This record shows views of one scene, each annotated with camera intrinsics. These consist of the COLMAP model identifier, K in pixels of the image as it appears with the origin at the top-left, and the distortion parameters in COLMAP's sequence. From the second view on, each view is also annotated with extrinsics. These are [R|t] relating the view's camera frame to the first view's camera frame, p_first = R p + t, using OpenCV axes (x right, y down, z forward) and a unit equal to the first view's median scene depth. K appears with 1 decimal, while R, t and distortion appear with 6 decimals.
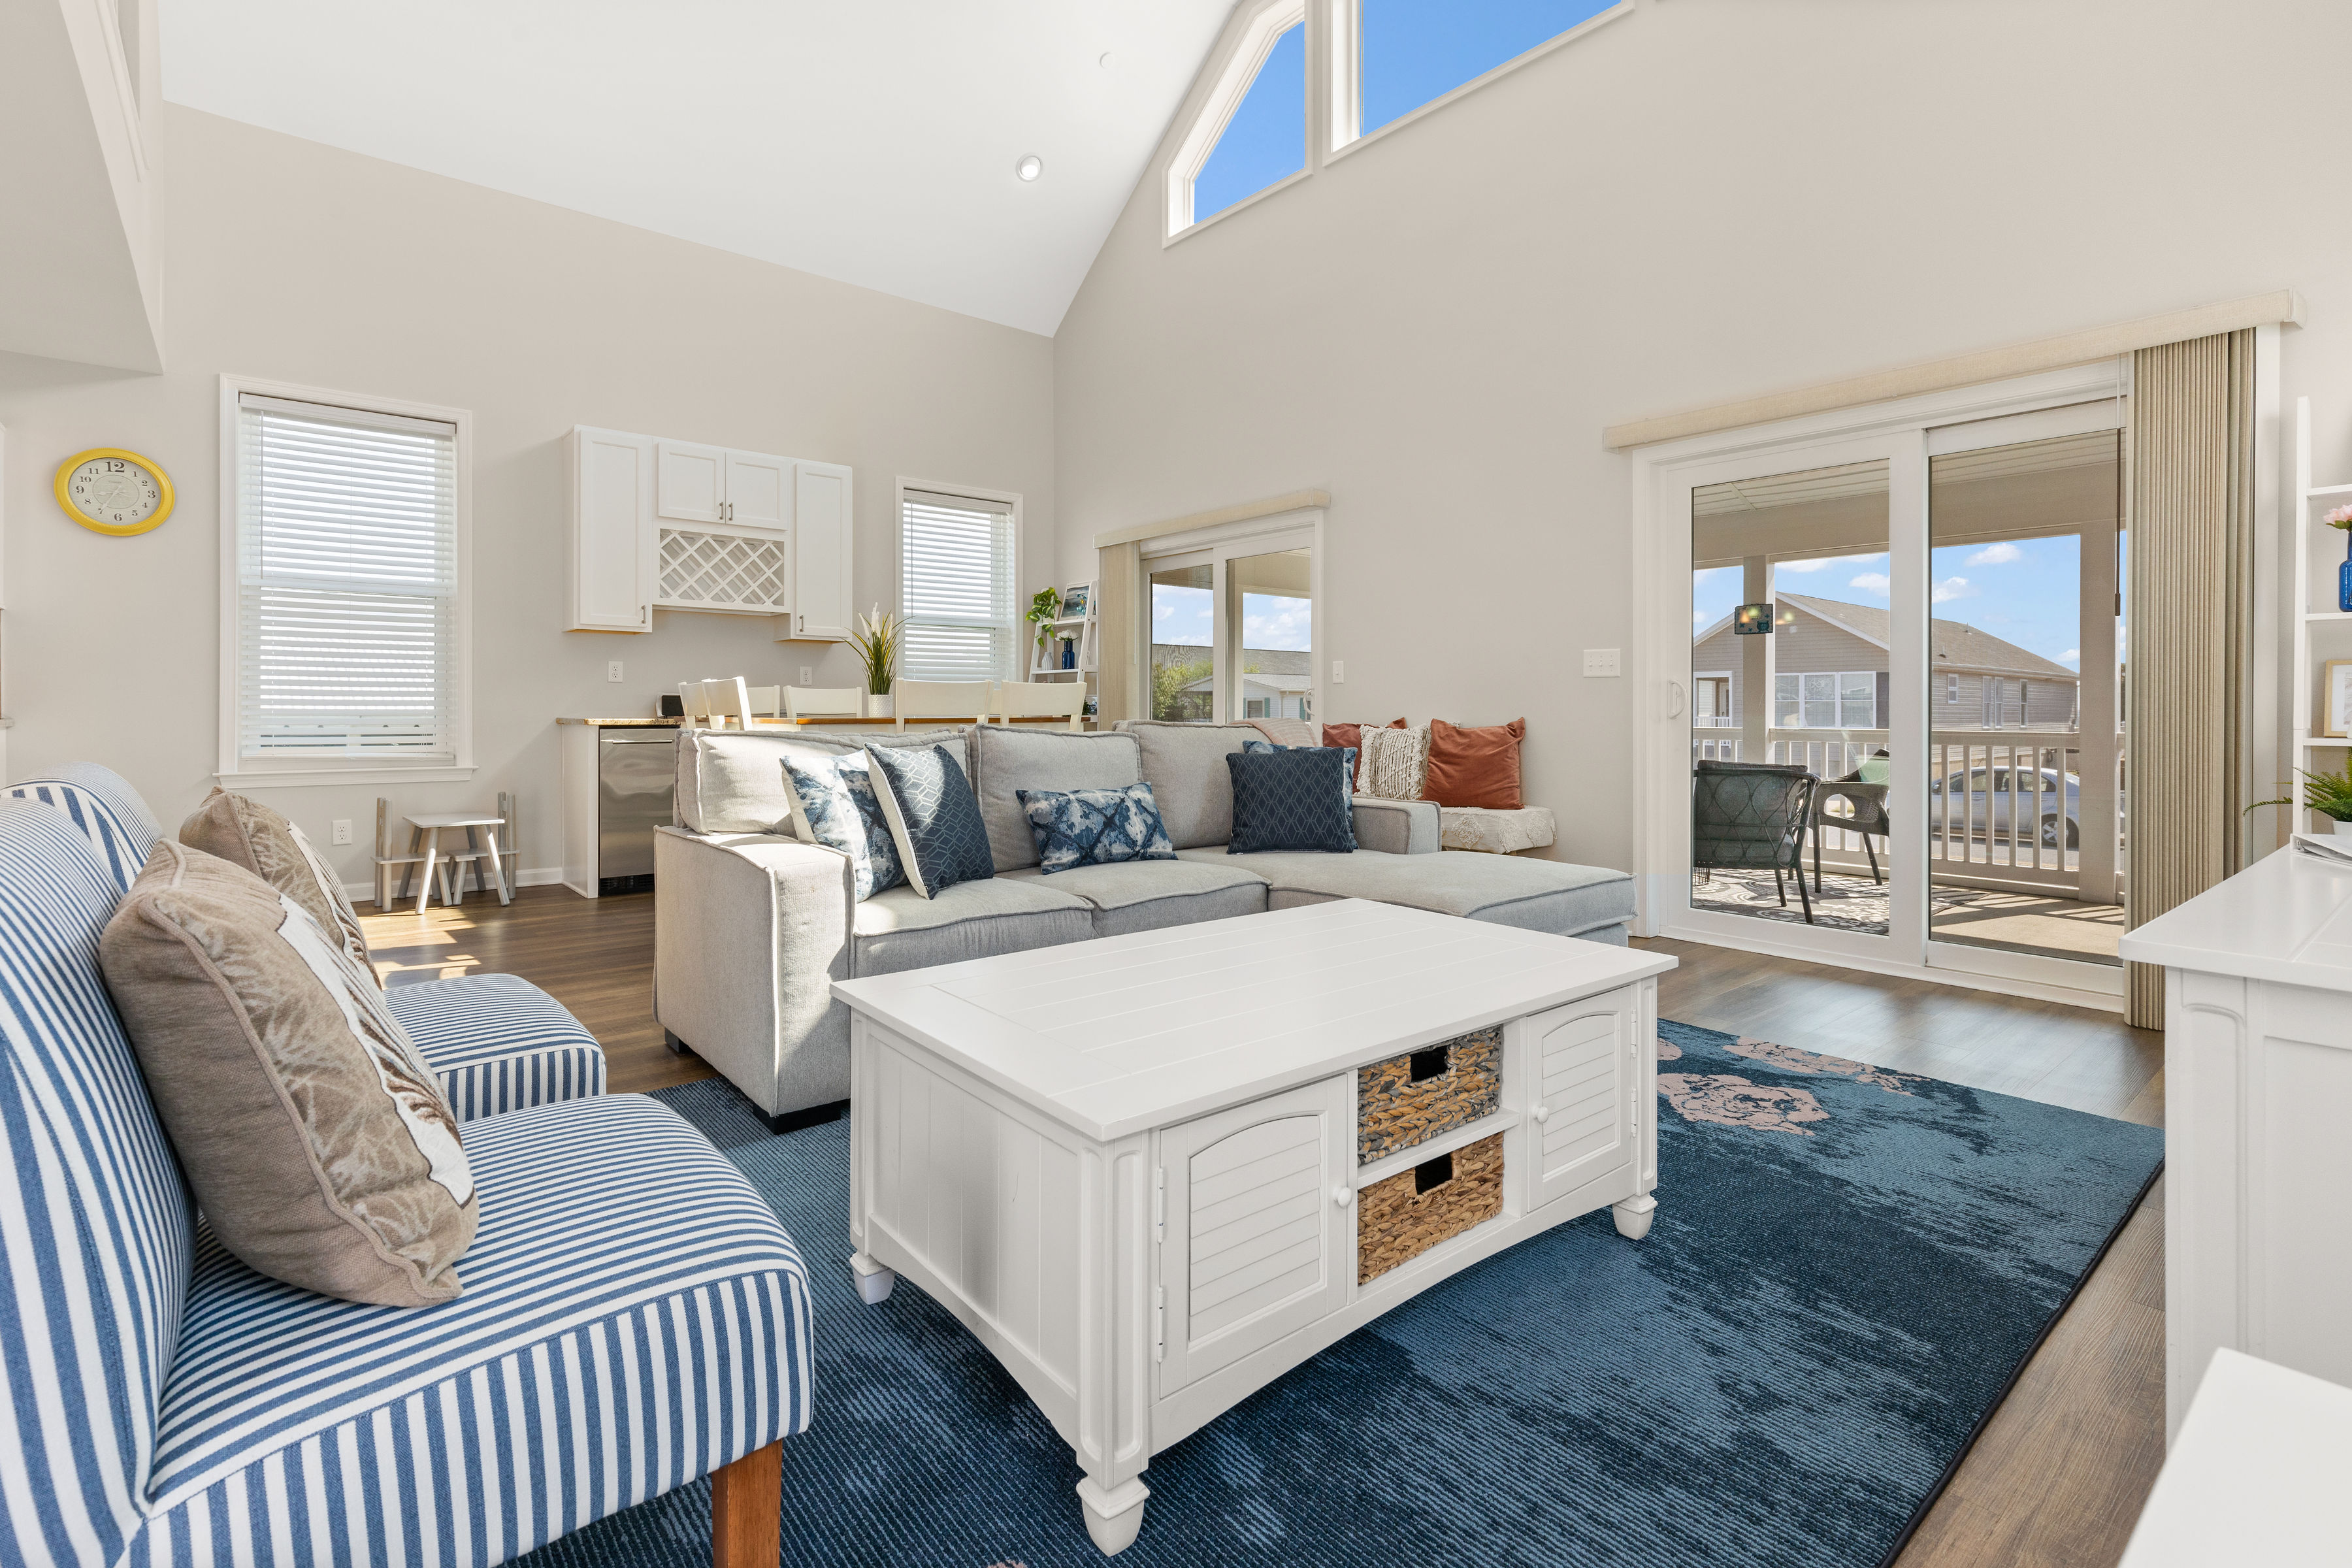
lens RADIAL K [[1083.2, 0, 1193.2], [0, 1083.2, 712.8], [0, 0, 1]] dist [0.008418, -0.003238]
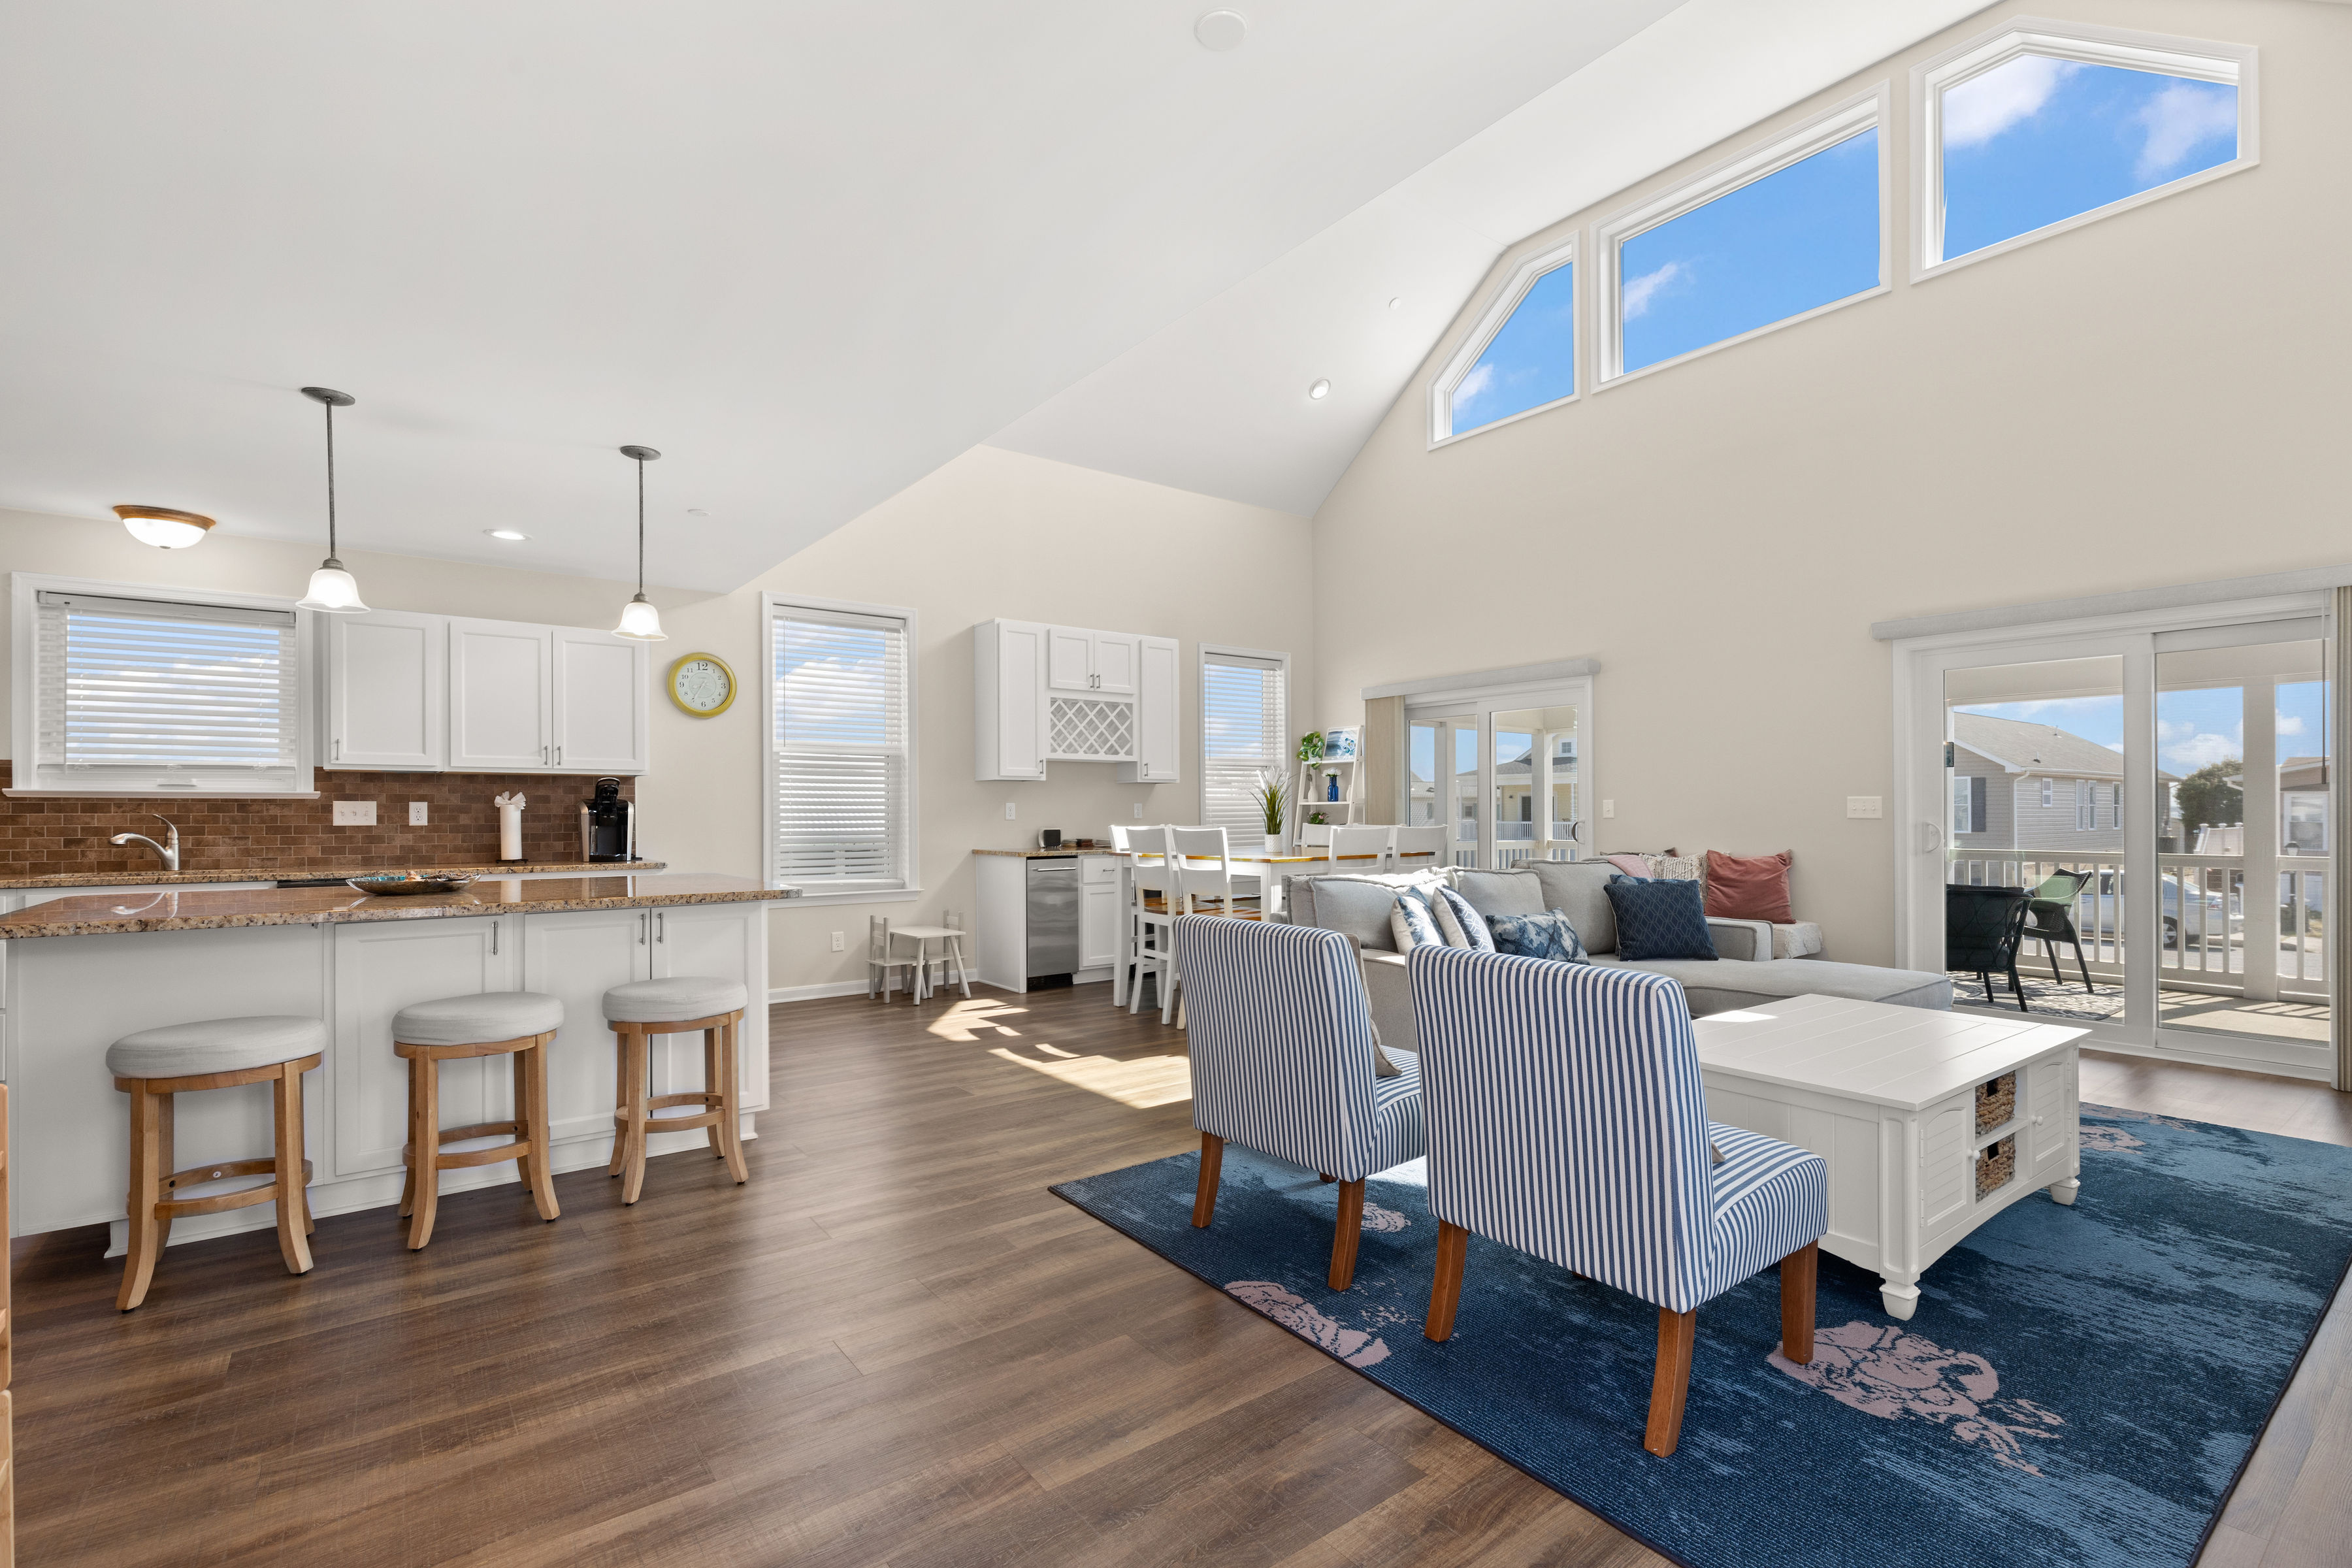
lens RADIAL K [[1083.2, 0, 1173.3], [0, 1083.2, 809.9], [0, 0, 1]] dist [0.008418, -0.003238]
pose [[0.998907, -0.006808, -0.046236, -0.348376], [0.006745, 0.999976, -0.001532, -0.044470], [0.046246, 0.001218, 0.998929, -0.279071]]
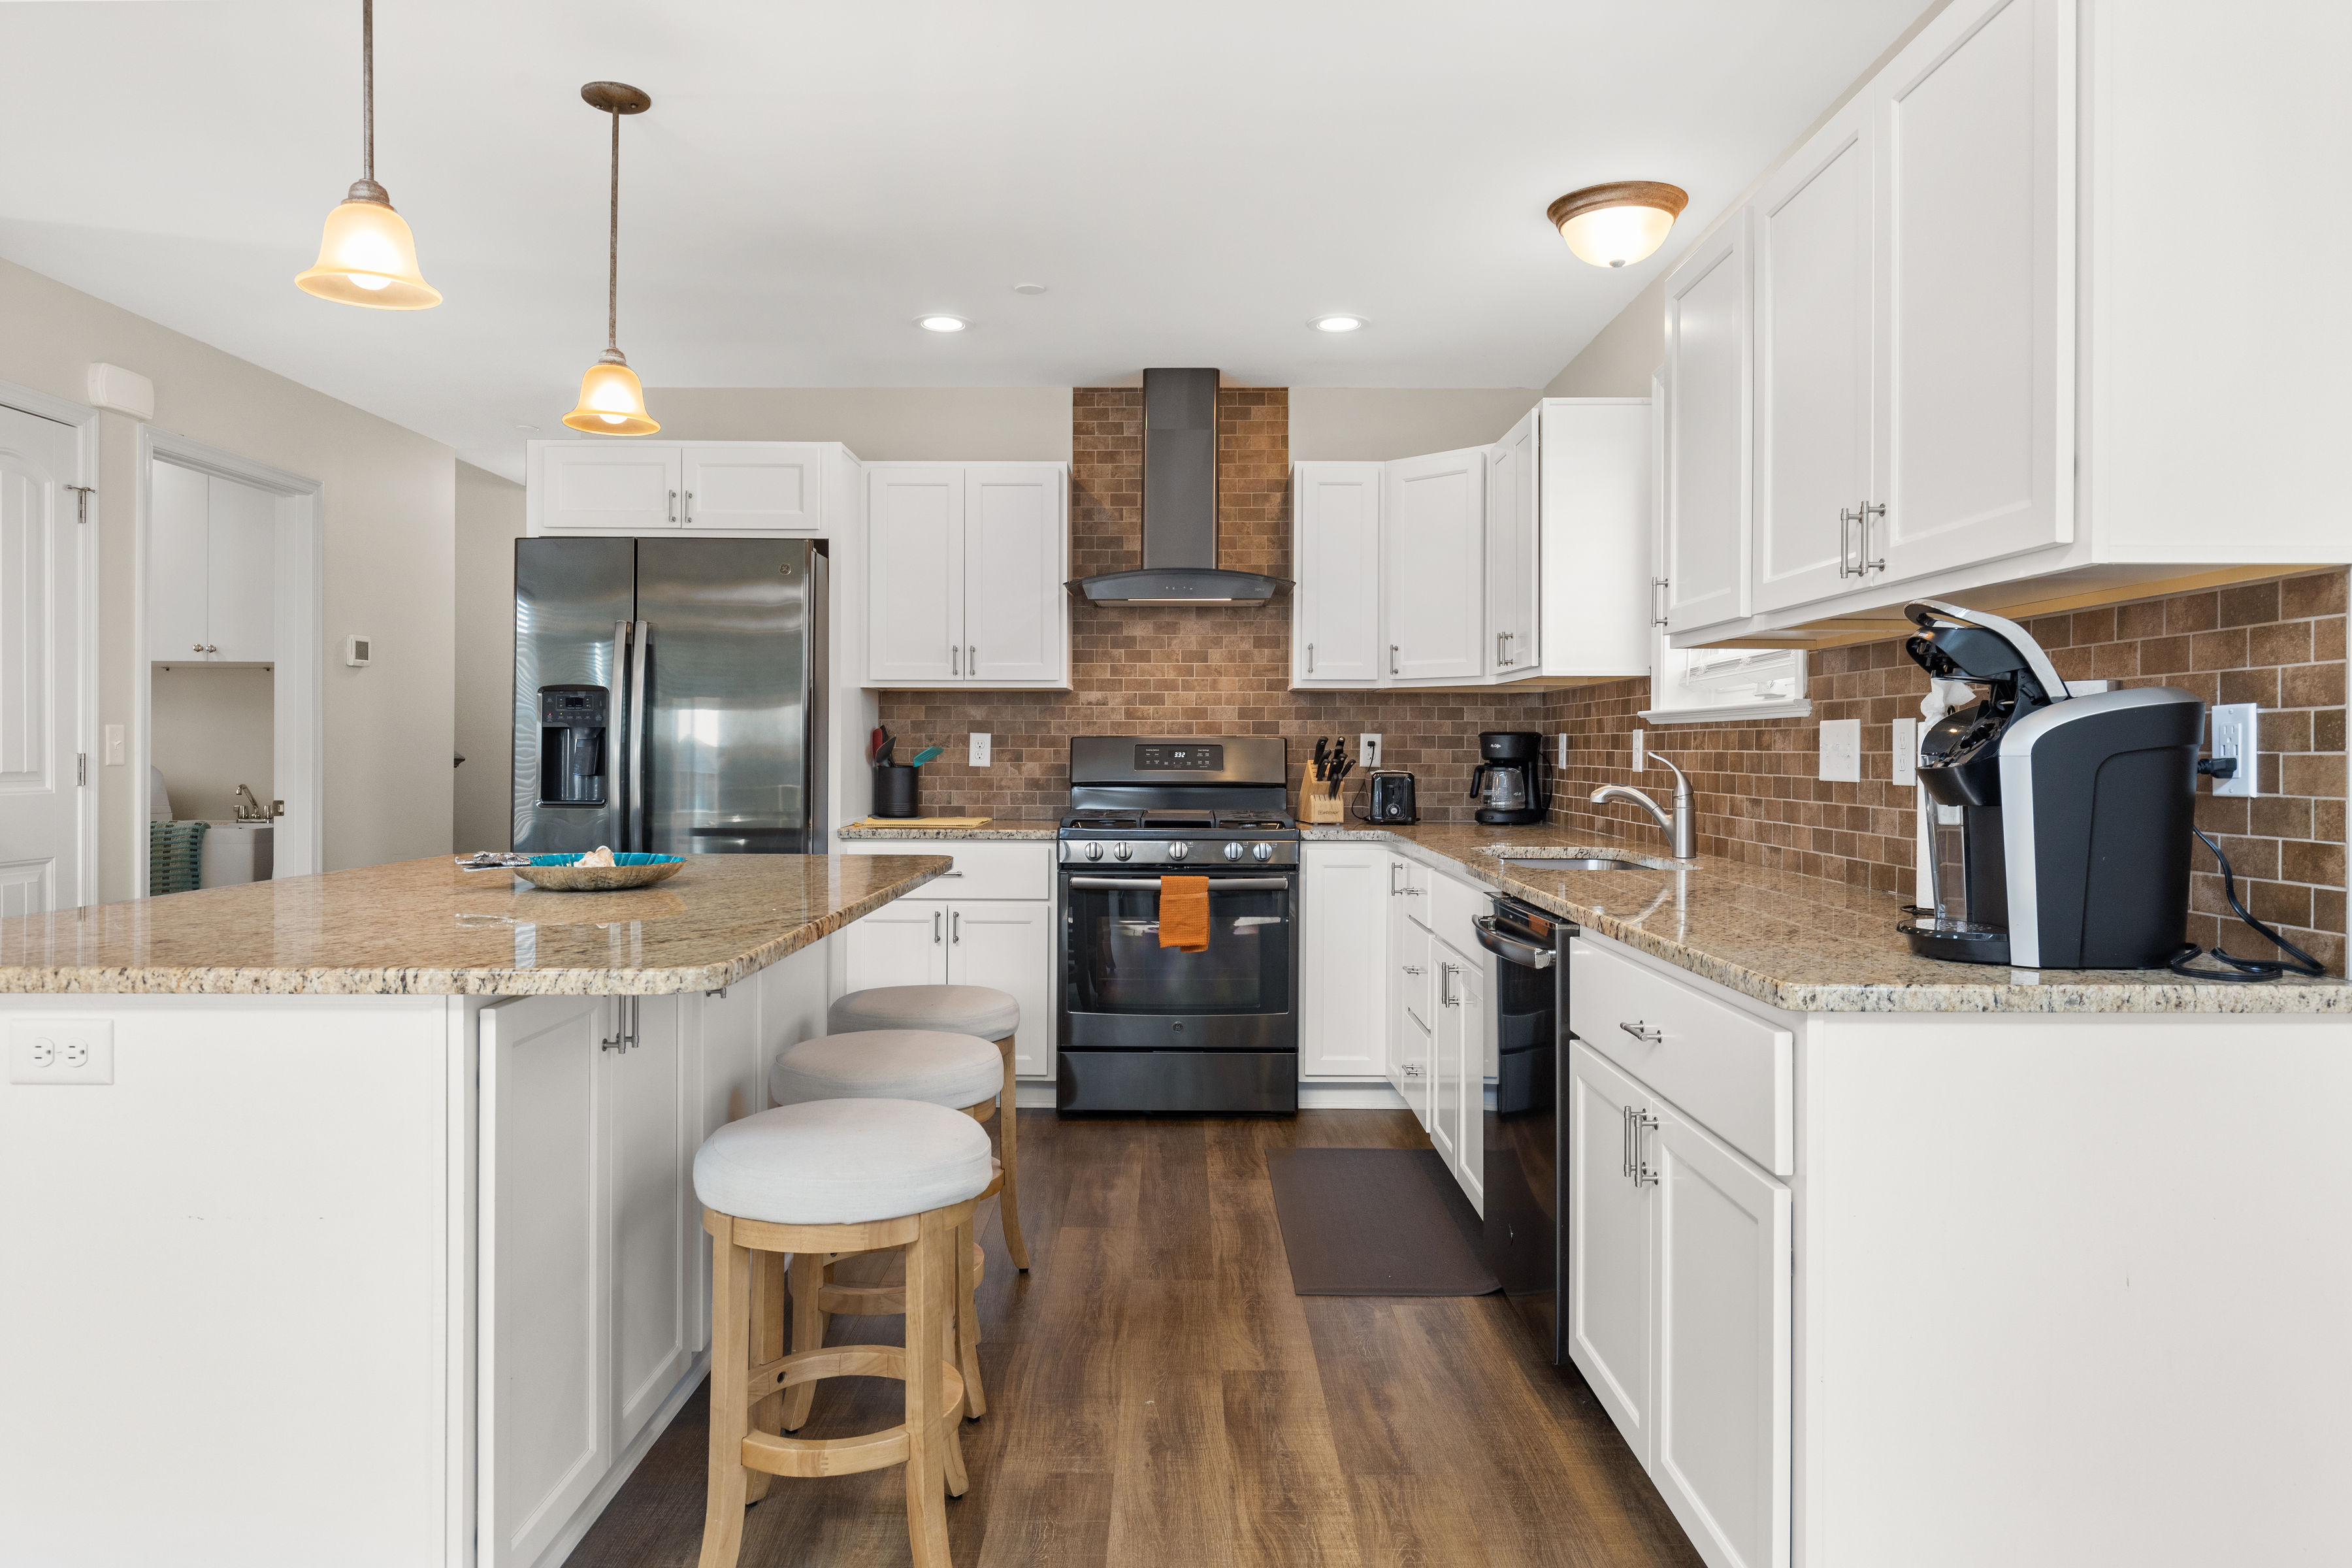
lens RADIAL K [[1481.9, 0, 1166.9], [0, 1481.9, 762.4], [0, 0, 1]] dist [-0.008849, -0.002518]
pose [[-0.640381, -0.001407, -0.768057, -0.585448], [-0.005959, 0.999977, 0.003136, -0.043604], [0.768035, 0.006585, -0.640374, 0.908219]]
